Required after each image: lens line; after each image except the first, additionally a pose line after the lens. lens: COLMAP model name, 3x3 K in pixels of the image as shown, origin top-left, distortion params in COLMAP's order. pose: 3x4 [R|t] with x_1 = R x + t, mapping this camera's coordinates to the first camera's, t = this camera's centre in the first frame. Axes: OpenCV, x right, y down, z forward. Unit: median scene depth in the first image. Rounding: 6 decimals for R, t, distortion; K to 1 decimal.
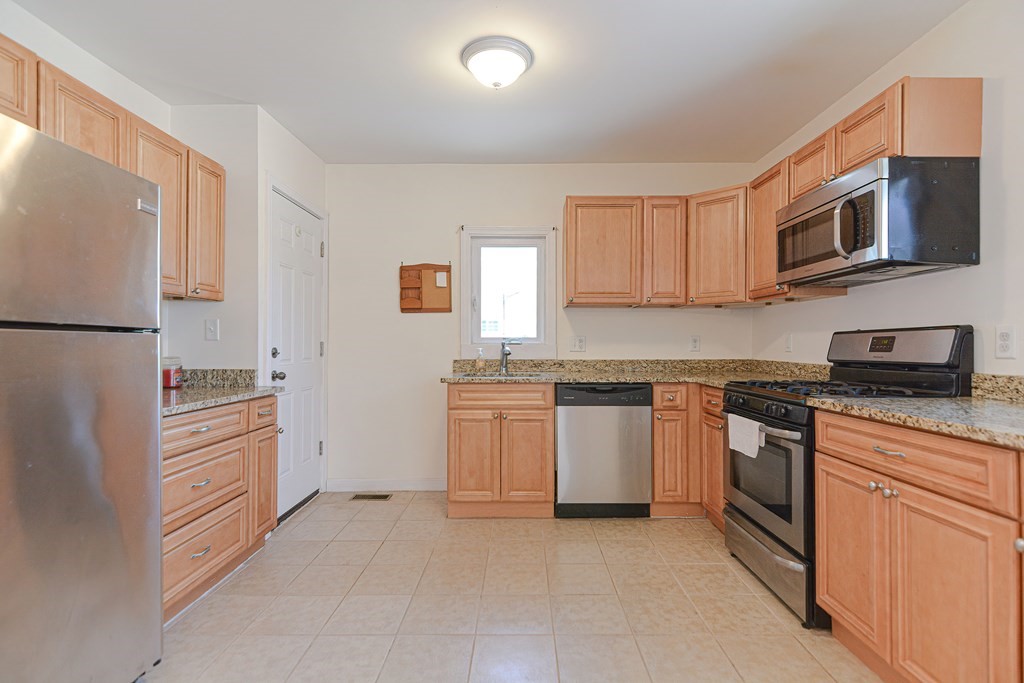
lens RADIAL K [[487.5, 0, 511.6], [0, 487.5, 344.3], [0, 0, 1]] dist [0.027286, -0.018288]
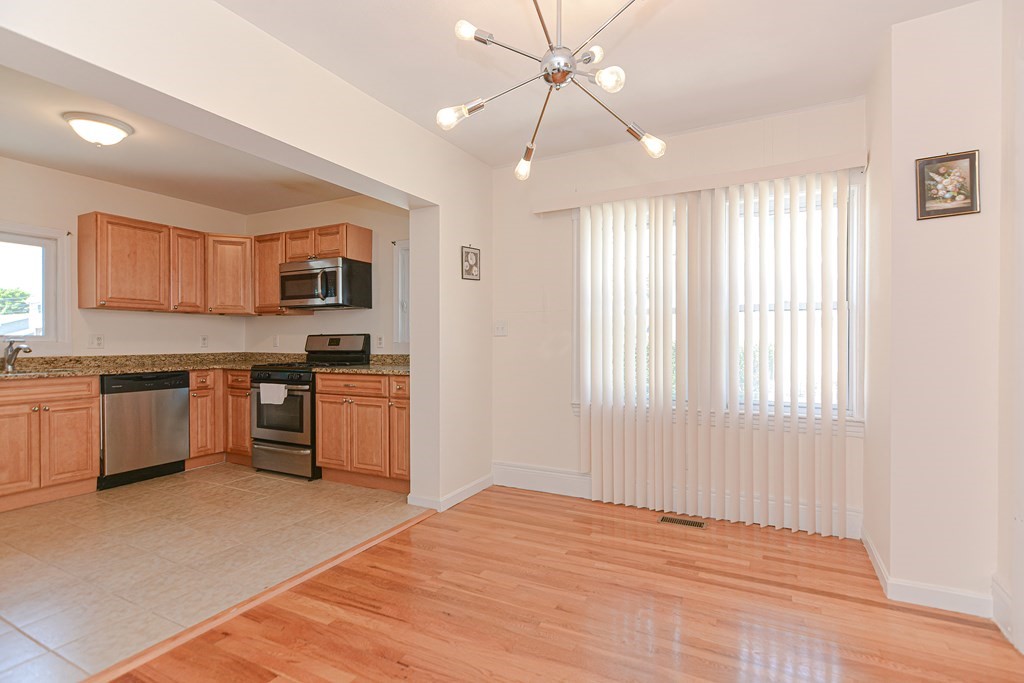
lens RADIAL K [[464.3, 0, 528.3], [0, 464.3, 345.5], [0, 0, 1]] dist [0.001887, -0.000052]
pose [[0.422788, -0.008867, 0.906185, -0.488999], [-0.001422, 0.999944, 0.010448, -0.005293], [-0.906228, -0.005706, 0.422752, -0.405941]]
